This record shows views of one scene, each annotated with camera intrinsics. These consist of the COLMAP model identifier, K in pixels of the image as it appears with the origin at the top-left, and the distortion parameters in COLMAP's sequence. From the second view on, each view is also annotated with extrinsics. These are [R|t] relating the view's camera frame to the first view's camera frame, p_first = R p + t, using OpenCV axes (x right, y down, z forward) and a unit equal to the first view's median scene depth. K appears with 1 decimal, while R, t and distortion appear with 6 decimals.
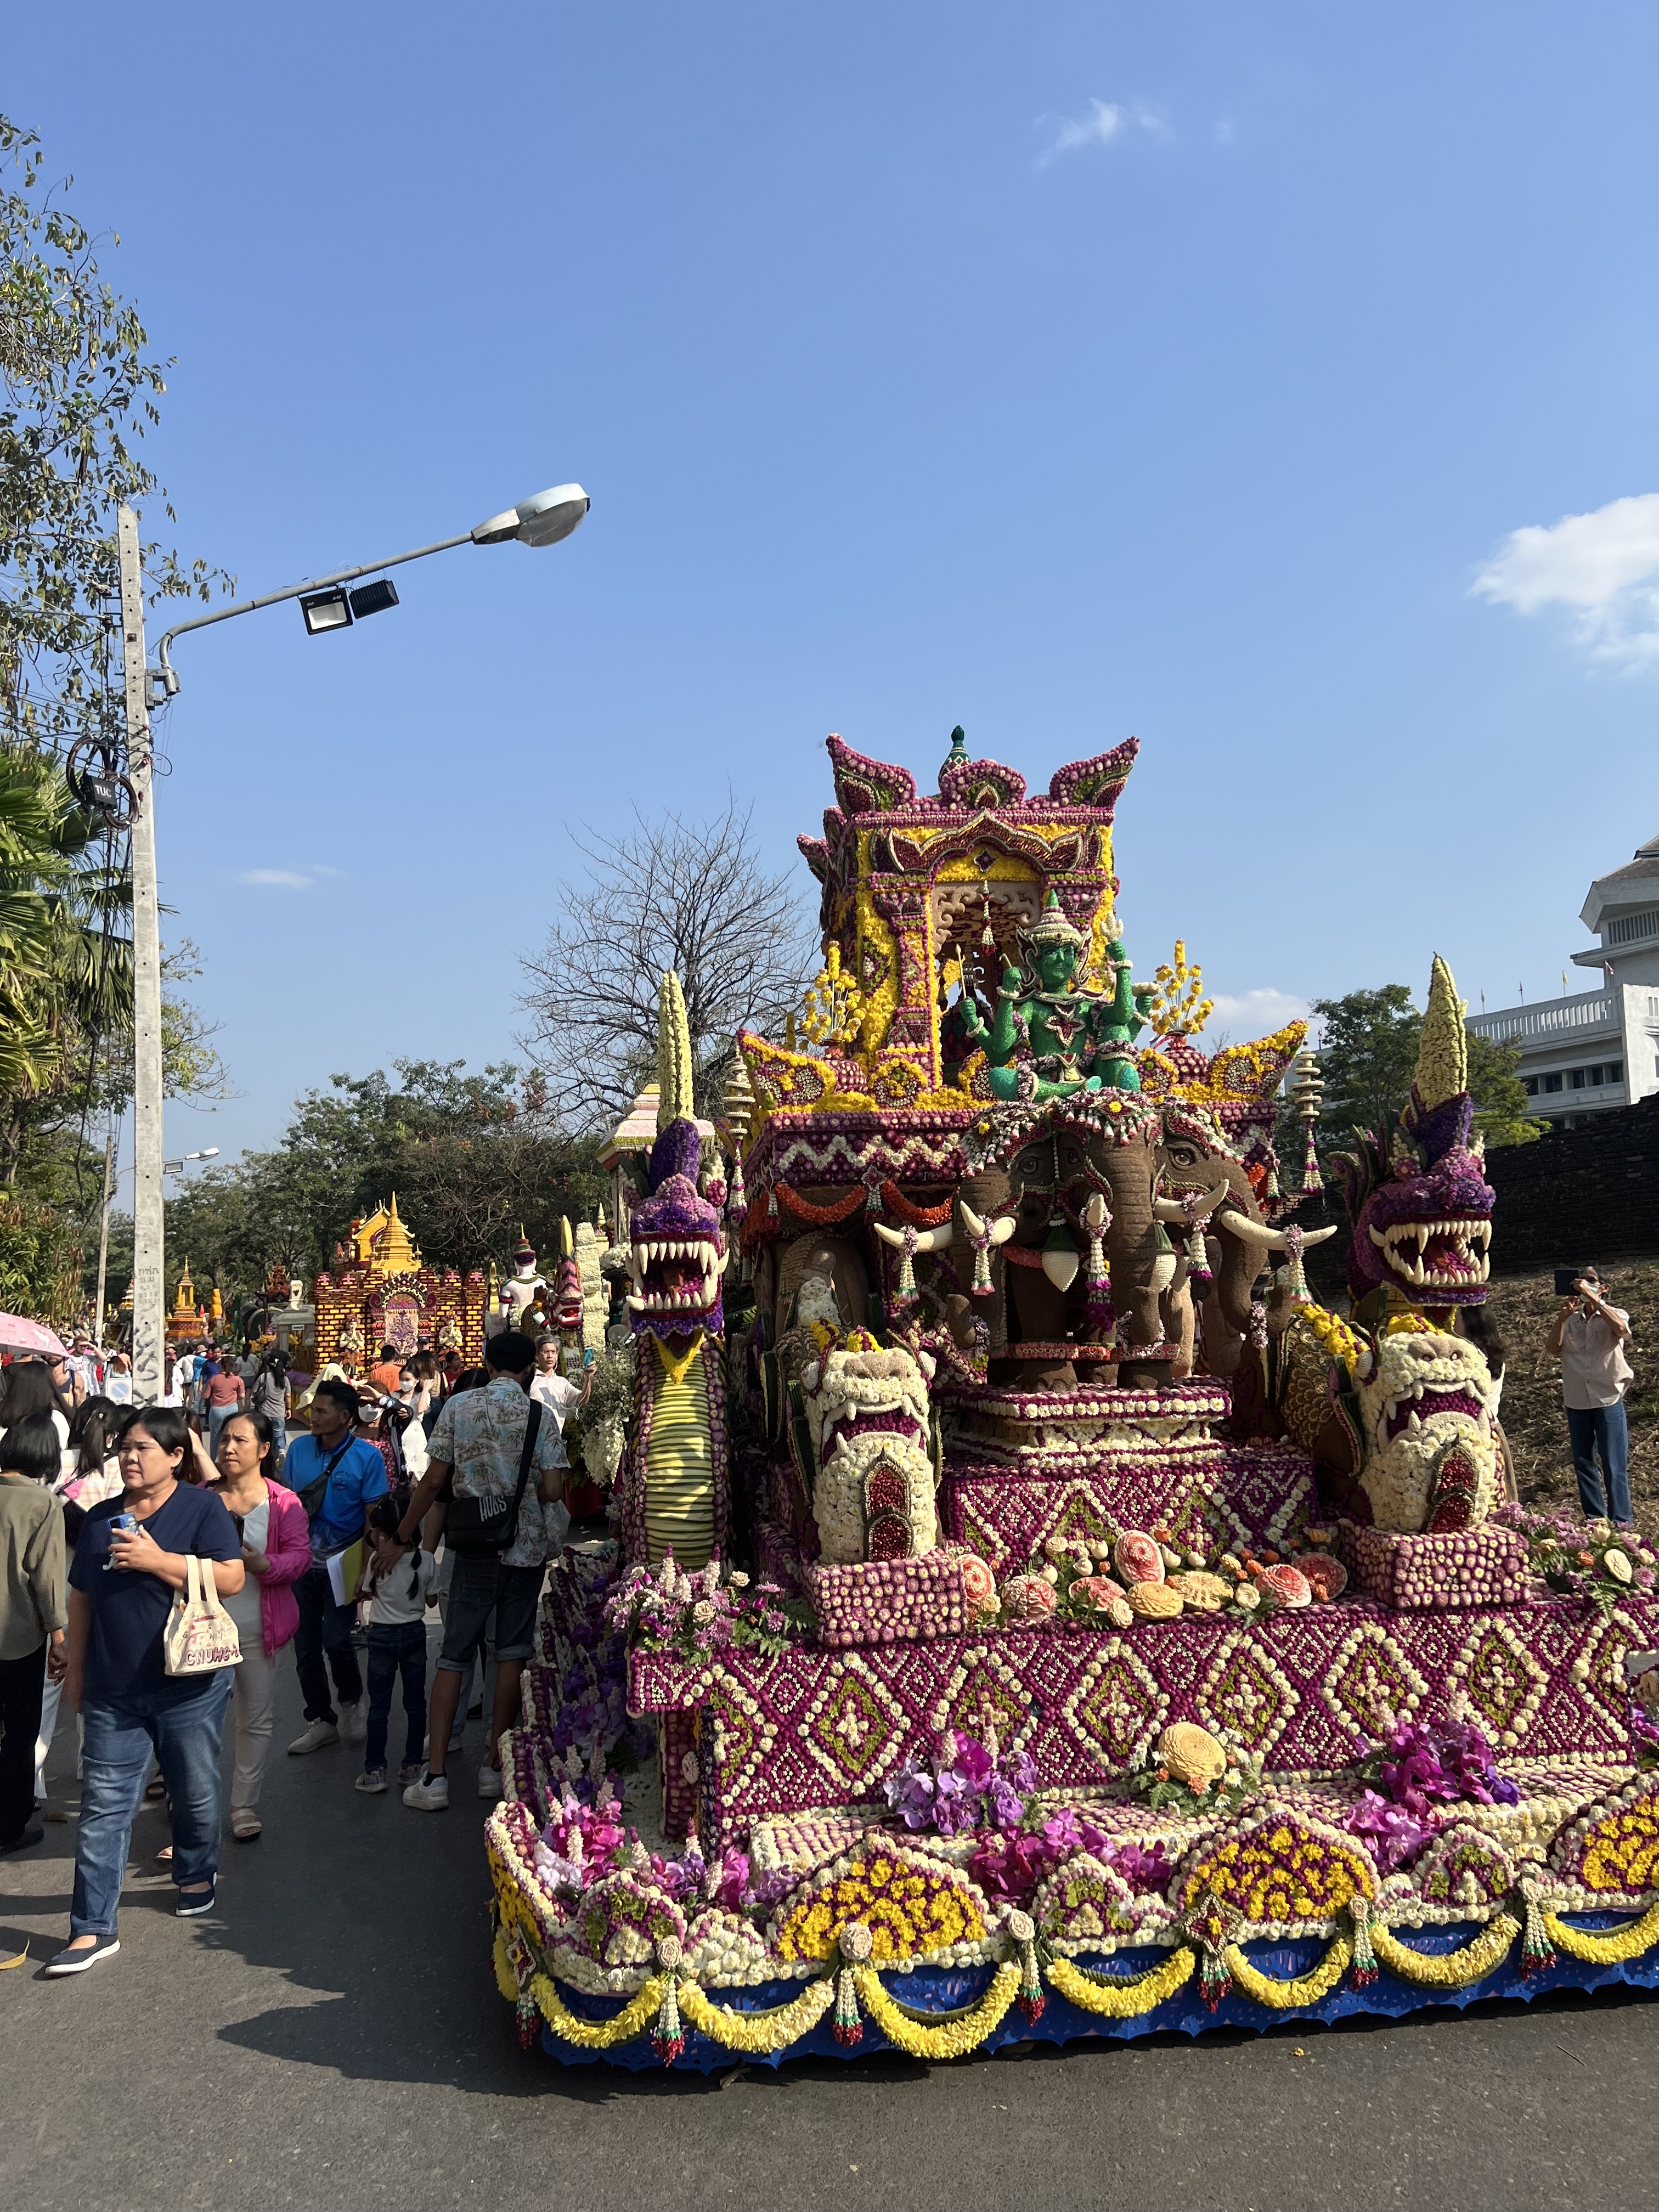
lens RADIAL K [[1638.4, 0, 829.5], [0, 1638.4, 1106.0], [0, 0, 1]] dist [0.064151, -0.073630]
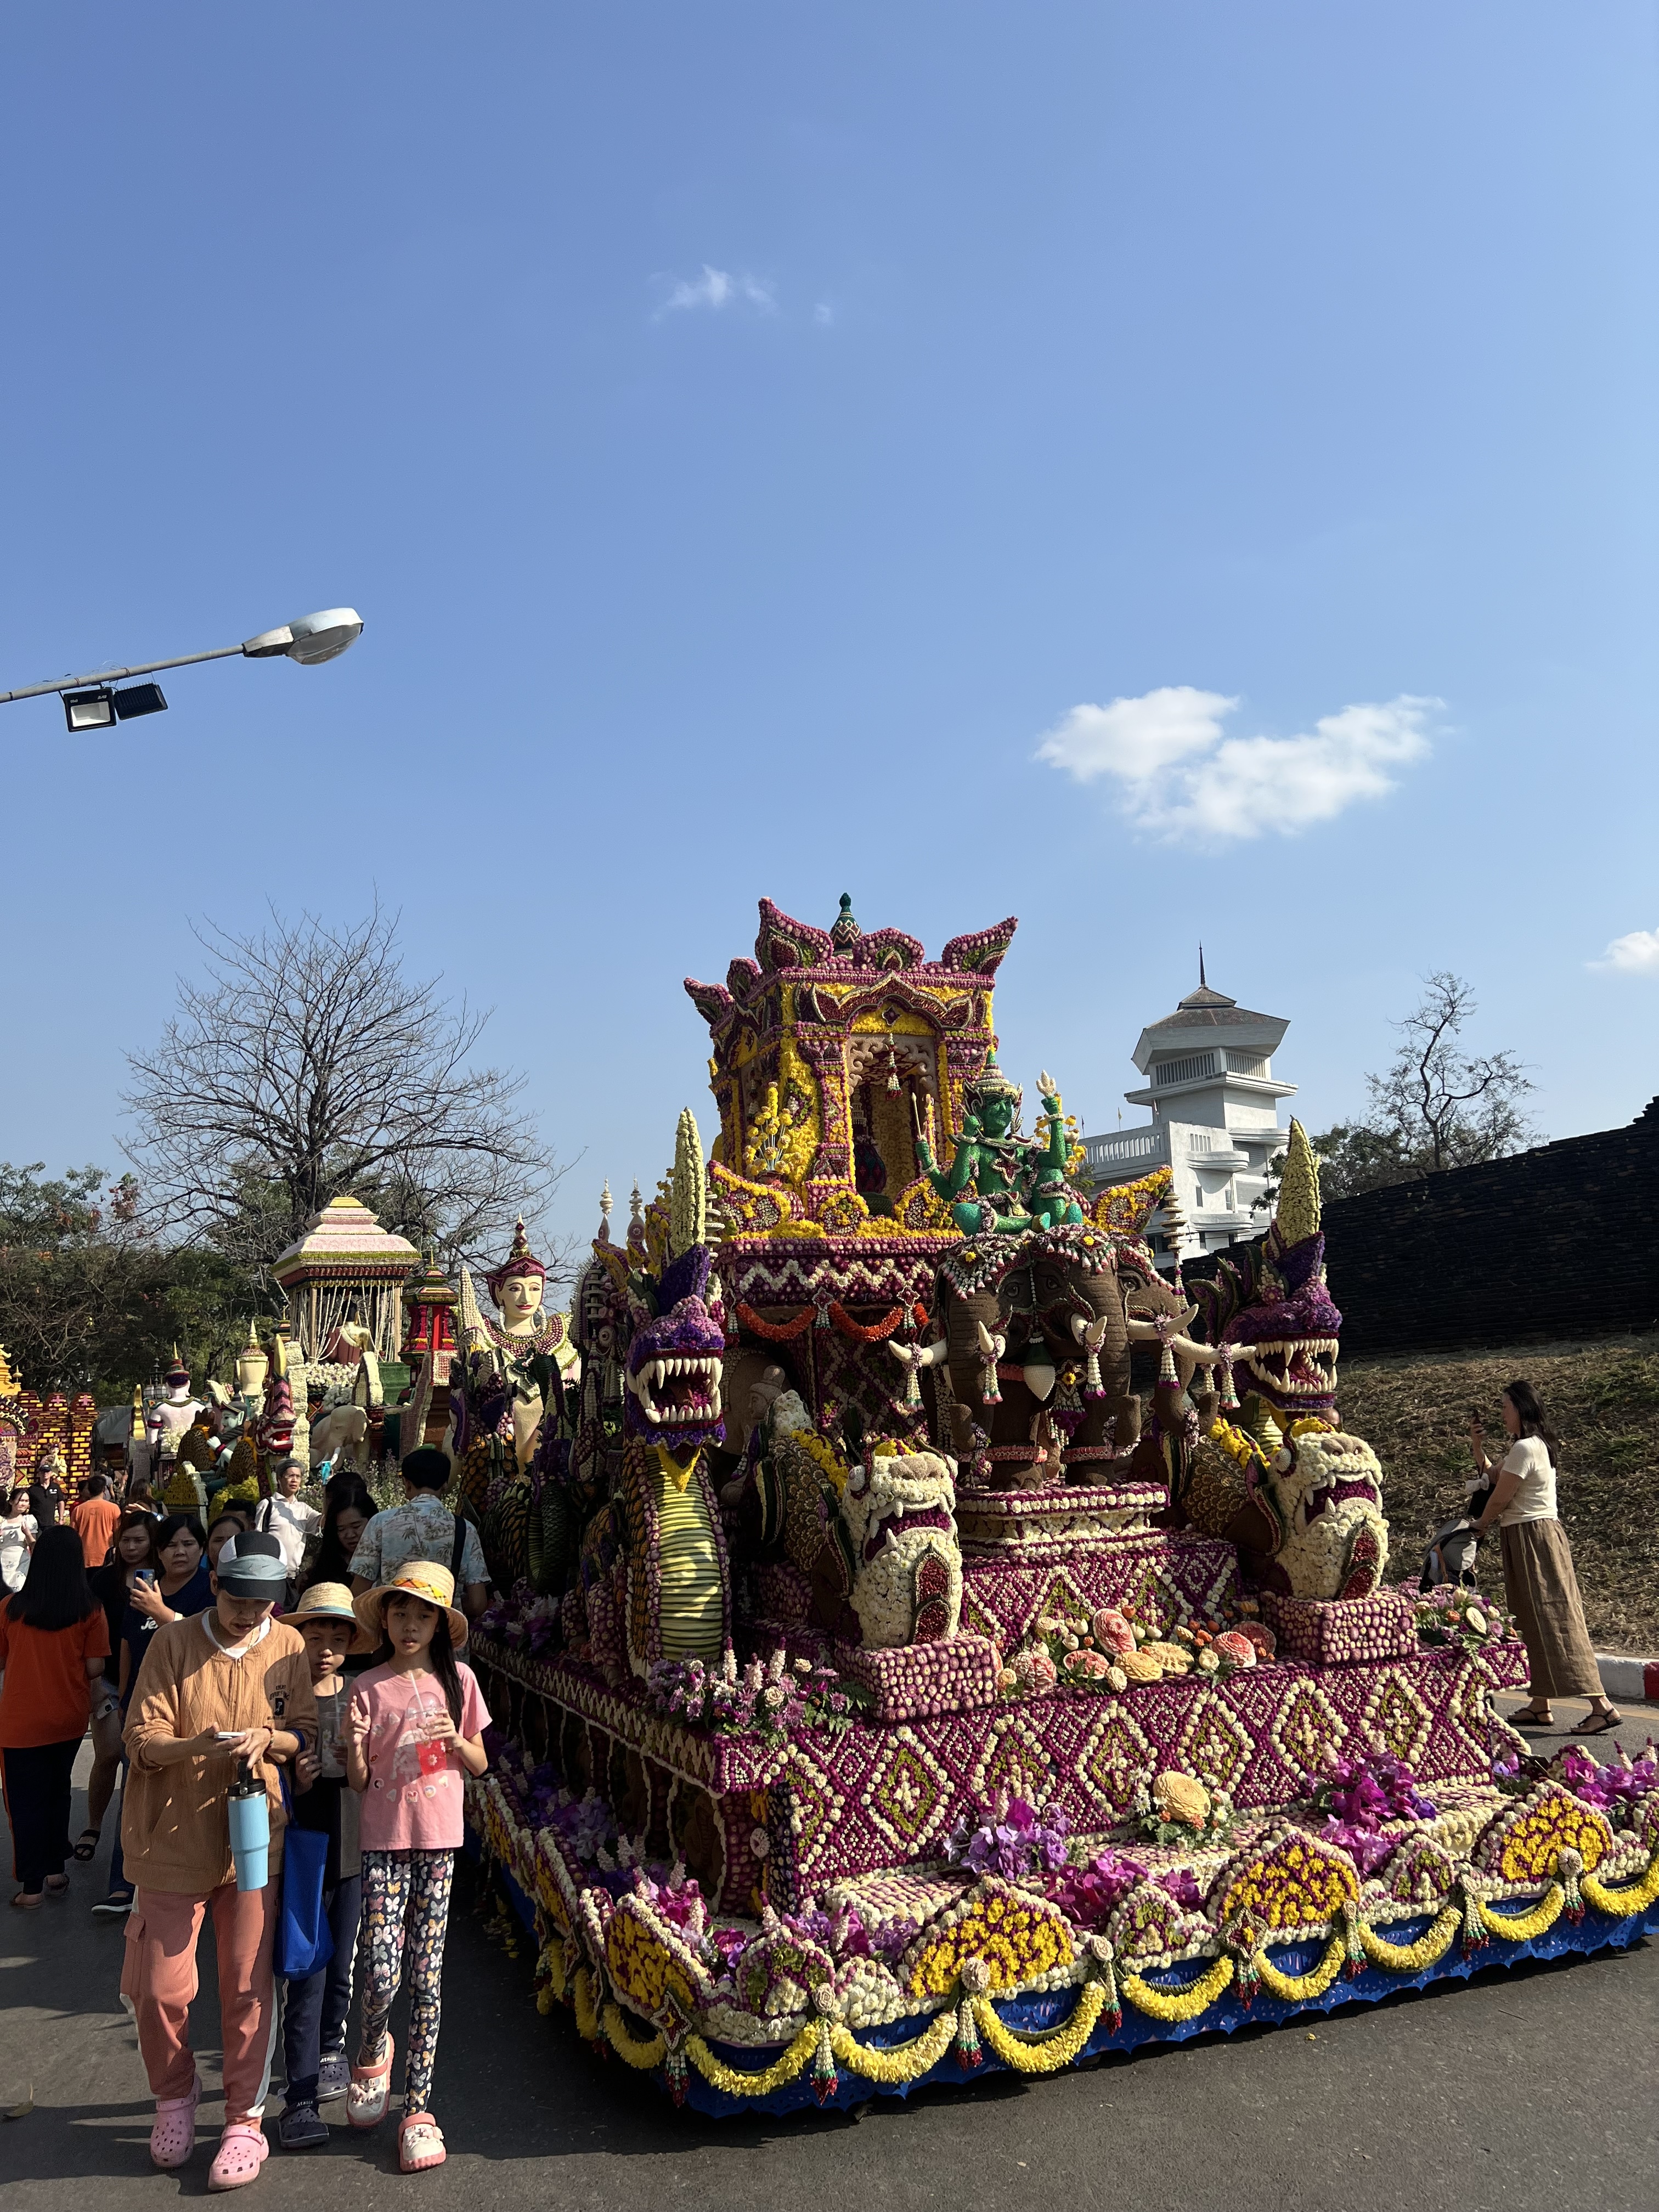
lens RADIAL K [[1638.4, 0, 829.5], [0, 1638.4, 1106.0], [0, 0, 1]] dist [0.064151, -0.073630]
pose [[0.968478, 0.033604, 0.246823, -0.322369], [-0.016353, 0.997298, -0.071613, -0.009765], [-0.248563, 0.065319, 0.966411, -0.103934]]
